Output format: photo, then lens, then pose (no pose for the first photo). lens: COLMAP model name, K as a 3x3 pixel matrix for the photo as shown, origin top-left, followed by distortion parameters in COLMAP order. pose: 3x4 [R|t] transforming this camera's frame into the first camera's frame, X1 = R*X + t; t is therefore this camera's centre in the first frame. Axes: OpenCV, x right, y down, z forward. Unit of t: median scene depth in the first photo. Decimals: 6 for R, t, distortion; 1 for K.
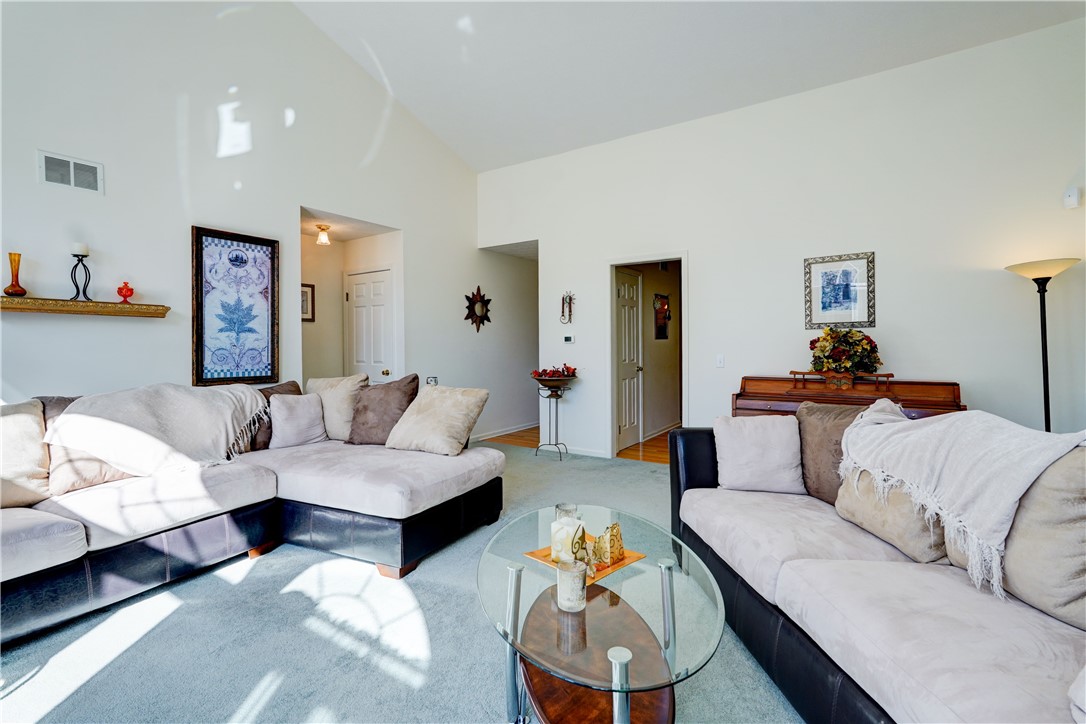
lens RADIAL K [[495.3, 0, 537.8], [0, 495.3, 356.1], [0, 0, 1]] dist [-0.015082, 0.006811]
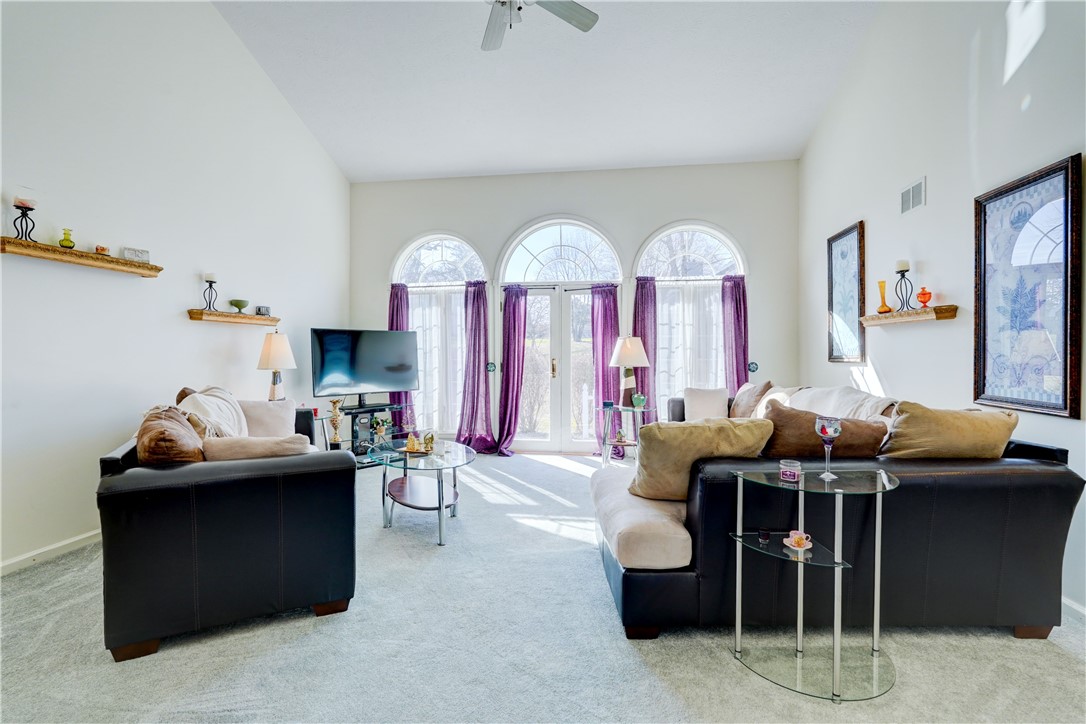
lens RADIAL K [[495.3, 0, 549.2], [0, 495.3, 362.0], [0, 0, 1]] dist [-0.015082, 0.006811]
pose [[-0.894718, 0.016569, -0.446323, 0.251769], [0.000856, 0.999373, 0.035385, -0.031087], [0.446630, 0.031278, -0.894172, 1.371253]]
